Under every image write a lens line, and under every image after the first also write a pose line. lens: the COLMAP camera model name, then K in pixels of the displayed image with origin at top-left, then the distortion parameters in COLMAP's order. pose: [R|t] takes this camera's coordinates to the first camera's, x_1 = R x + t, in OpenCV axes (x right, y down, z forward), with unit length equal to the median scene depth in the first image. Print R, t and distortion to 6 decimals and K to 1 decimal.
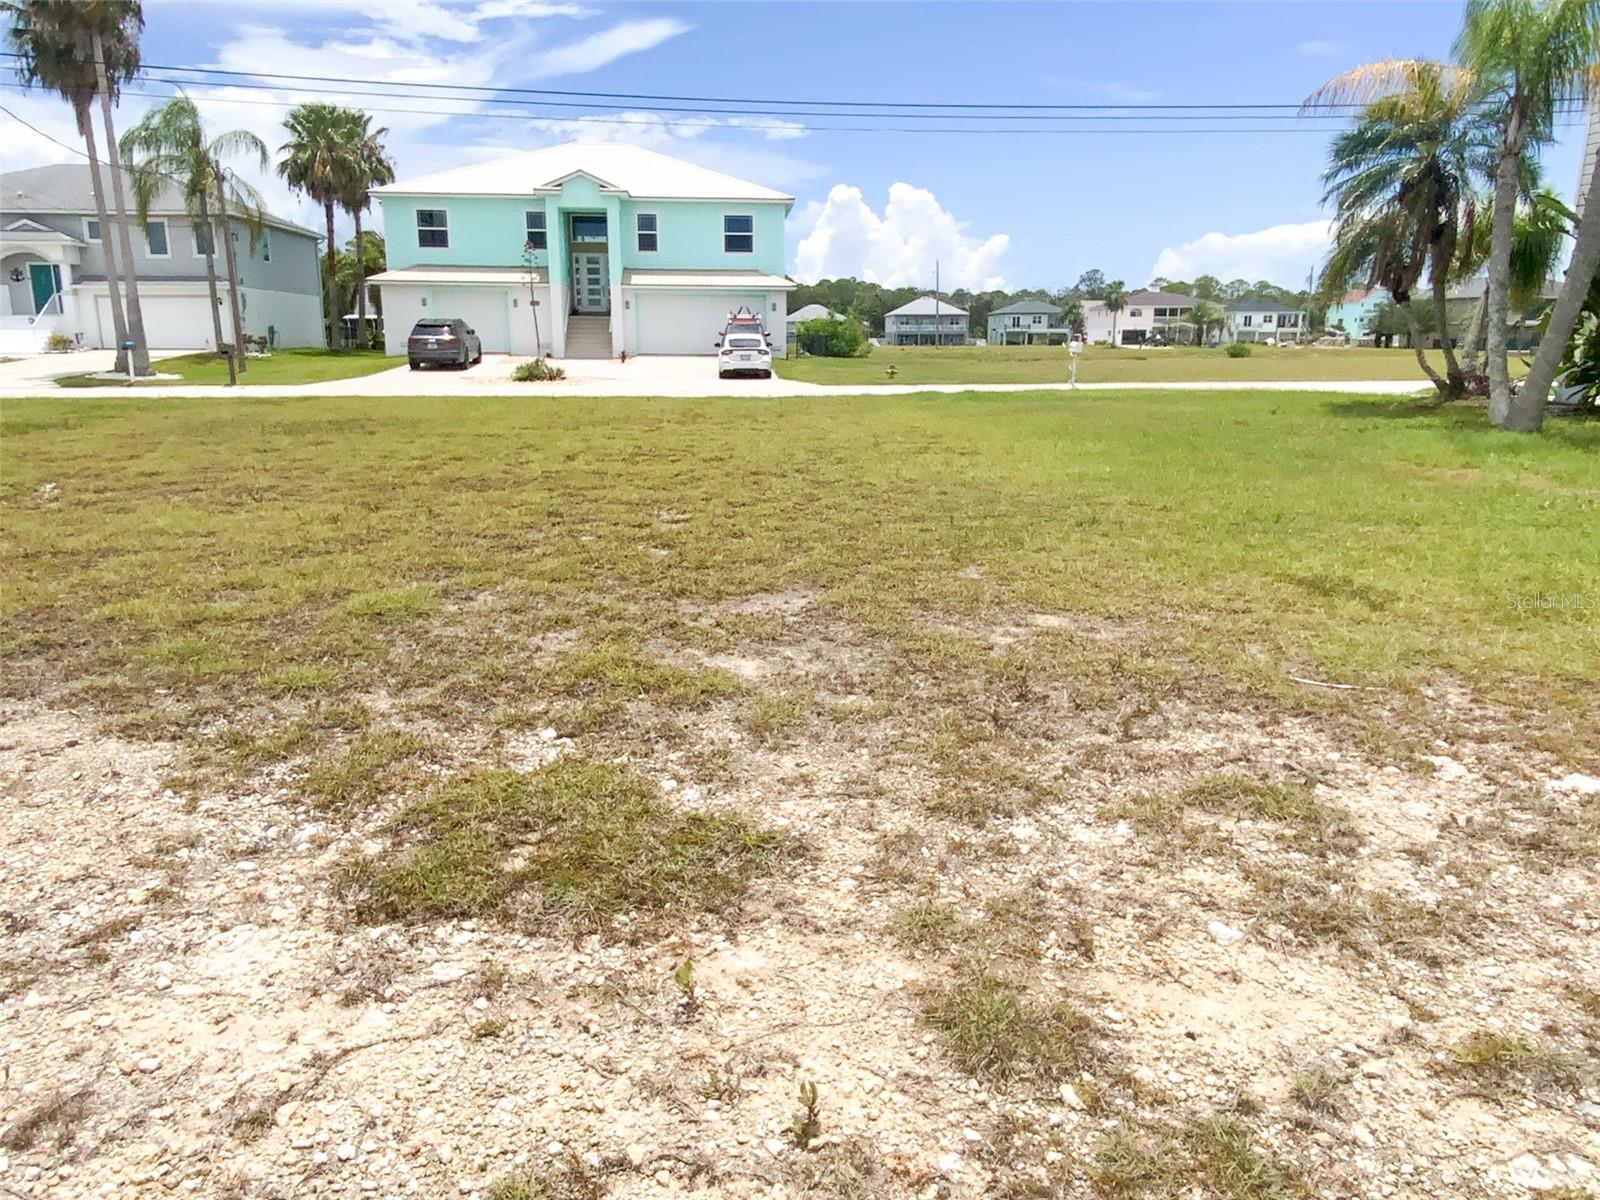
lens RADIAL K [[1069.9, 0, 793.5], [0, 1069.9, 611.6], [0, 0, 1]] dist [-0.000194, -0.004445]
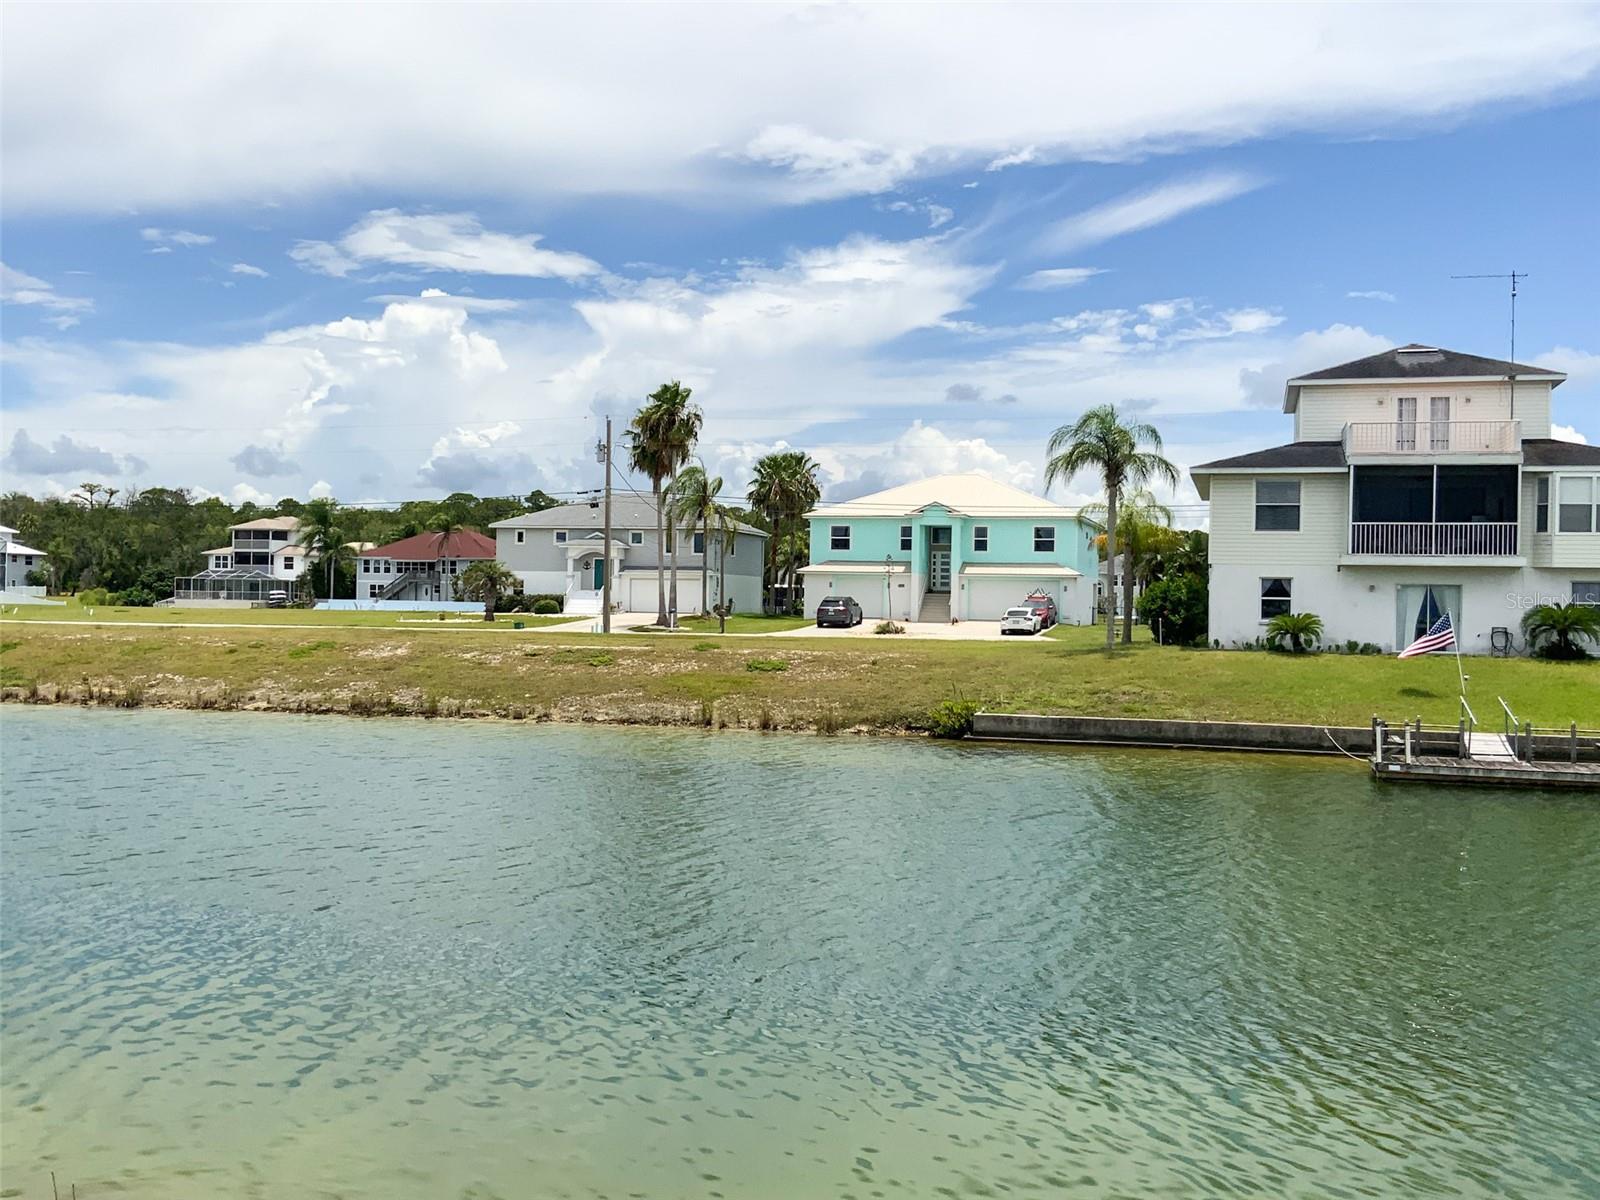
lens RADIAL K [[1585.0, 0, 799.9], [0, 1585.0, 600.7], [0, 0, 1]] dist [0.000127, 0.000000]
pose [[0.938996, 0.009453, -0.343798, 0.383163], [-0.095109, 0.967778, -0.233154, 0.258560], [0.330516, 0.251629, 0.909638, -1.044189]]
